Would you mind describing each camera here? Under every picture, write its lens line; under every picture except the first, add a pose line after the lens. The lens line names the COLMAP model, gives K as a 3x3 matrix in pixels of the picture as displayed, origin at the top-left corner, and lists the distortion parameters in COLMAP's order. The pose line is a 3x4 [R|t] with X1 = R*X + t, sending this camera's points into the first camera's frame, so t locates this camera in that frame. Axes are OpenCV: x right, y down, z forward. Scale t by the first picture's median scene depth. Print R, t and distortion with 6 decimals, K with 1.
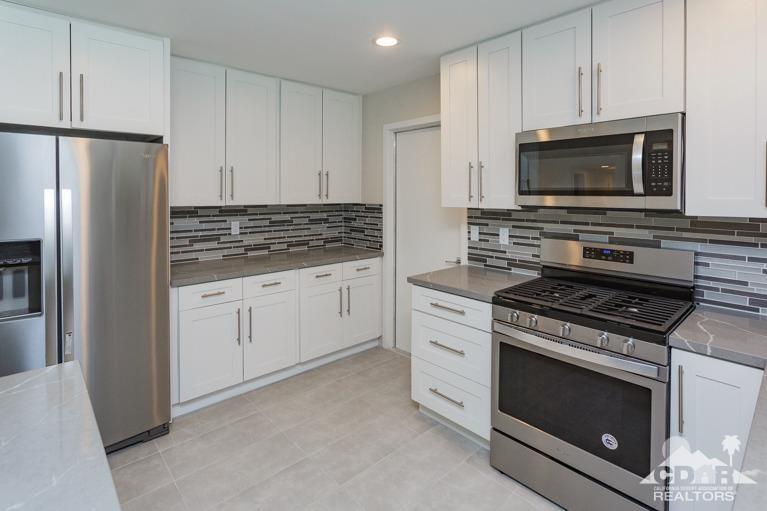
lens RADIAL K [[386.6, 0, 392.4], [0, 386.6, 221.1], [0, 0, 1]] dist [0.000121, 0.002739]
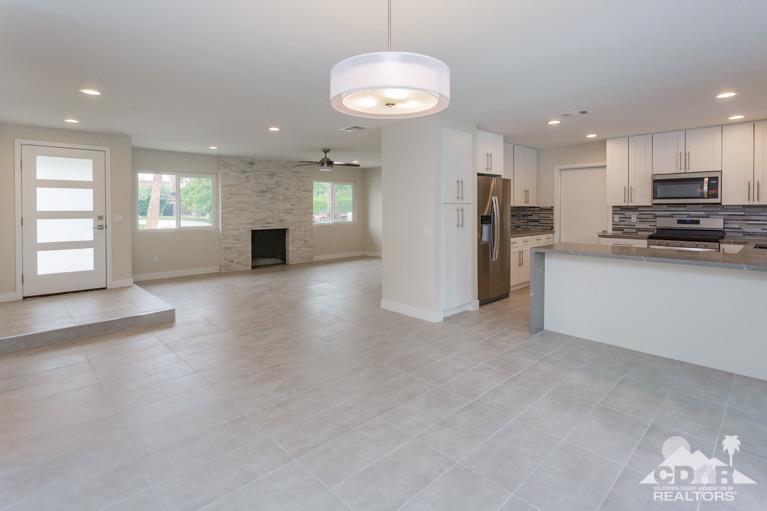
lens RADIAL K [[386.6, 0, 386.0], [0, 386.6, 239.6], [0, 0, 1]] dist [0.000121, 0.002739]
pose [[0.999772, -0.002907, 0.021135, -1.401734], [0.002798, 0.999983, 0.005190, 0.170057], [-0.021150, -0.005129, 0.999763, -1.431121]]
